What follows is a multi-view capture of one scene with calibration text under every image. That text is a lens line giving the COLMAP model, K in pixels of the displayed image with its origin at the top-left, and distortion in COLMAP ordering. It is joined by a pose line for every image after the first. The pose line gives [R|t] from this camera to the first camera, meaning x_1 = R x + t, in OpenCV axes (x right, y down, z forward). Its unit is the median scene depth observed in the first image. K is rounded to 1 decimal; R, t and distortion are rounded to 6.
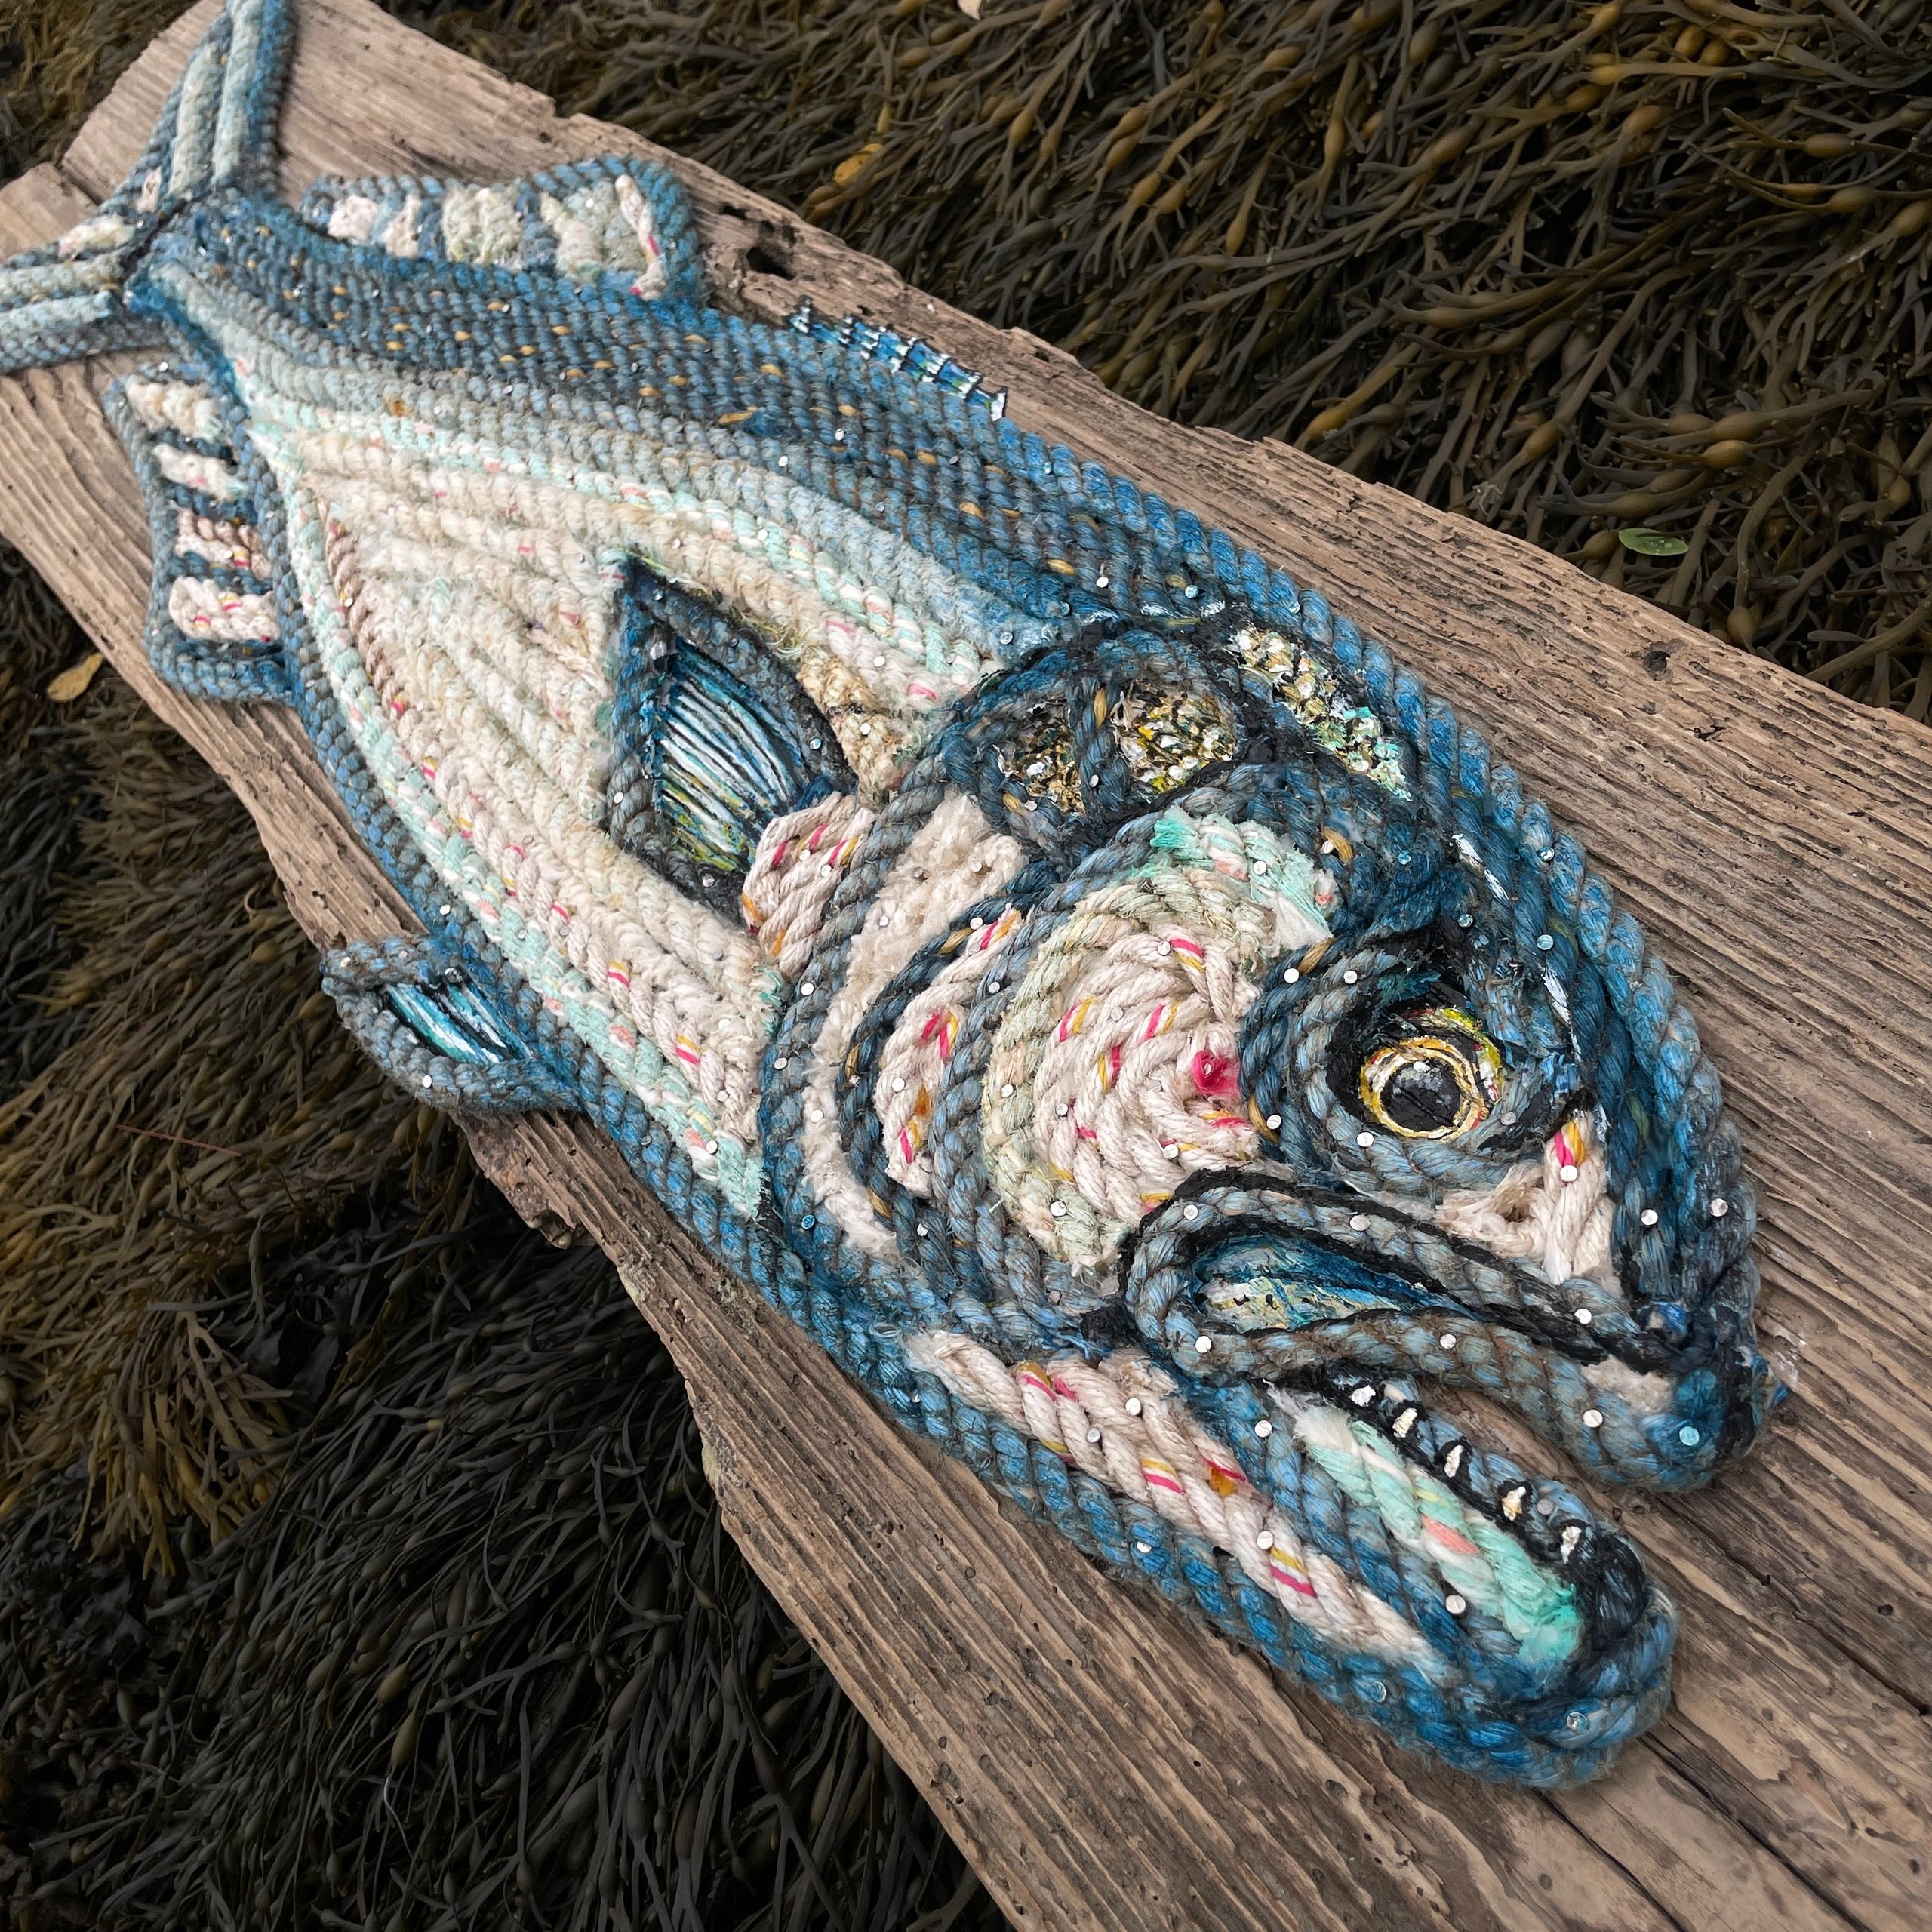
lens RADIAL K [[1979.4, 0, 965.4], [0, 1979.4, 918.1], [0, 0, 1]] dist [0.114321, -0.194274]
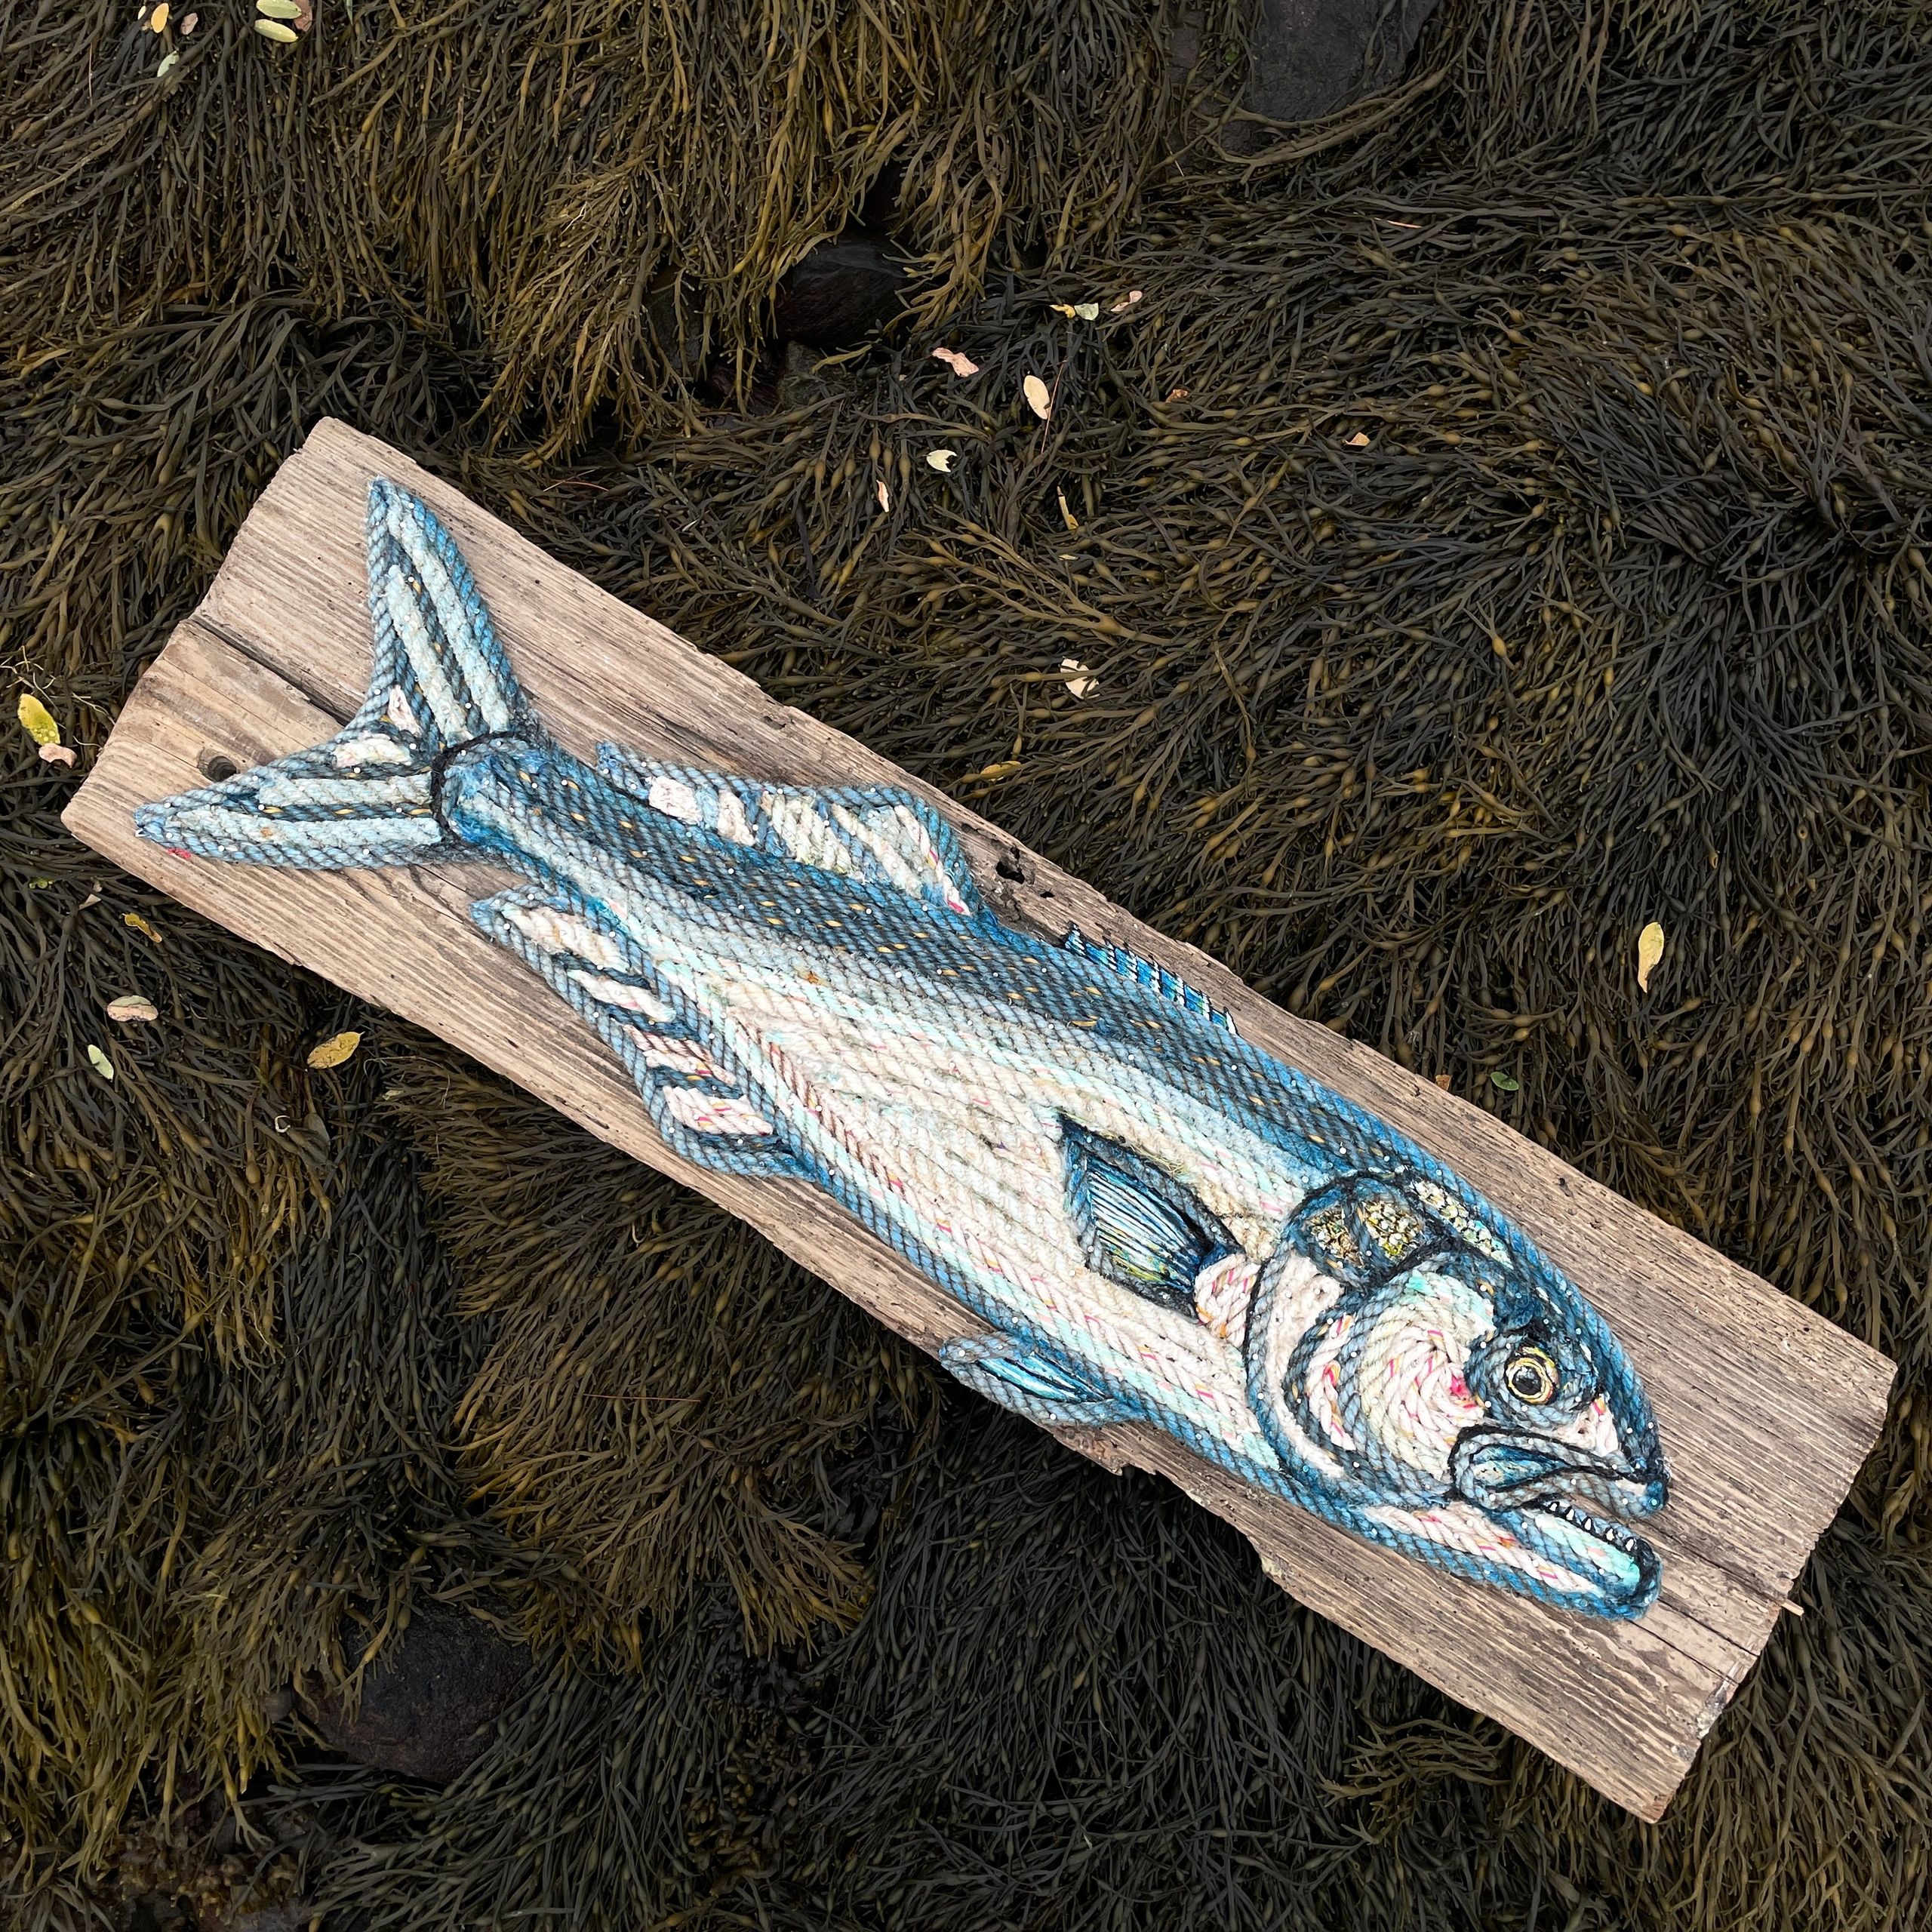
lens RADIAL K [[1979.4, 0, 965.4], [0, 1979.4, 918.1], [0, 0, 1]] dist [0.114321, -0.194274]
pose [[0.834451, -0.156191, 0.528485, -1.730090], [0.006849, 0.961859, 0.273459, -1.251449], [-0.551040, -0.224569, 0.803694, -0.631085]]
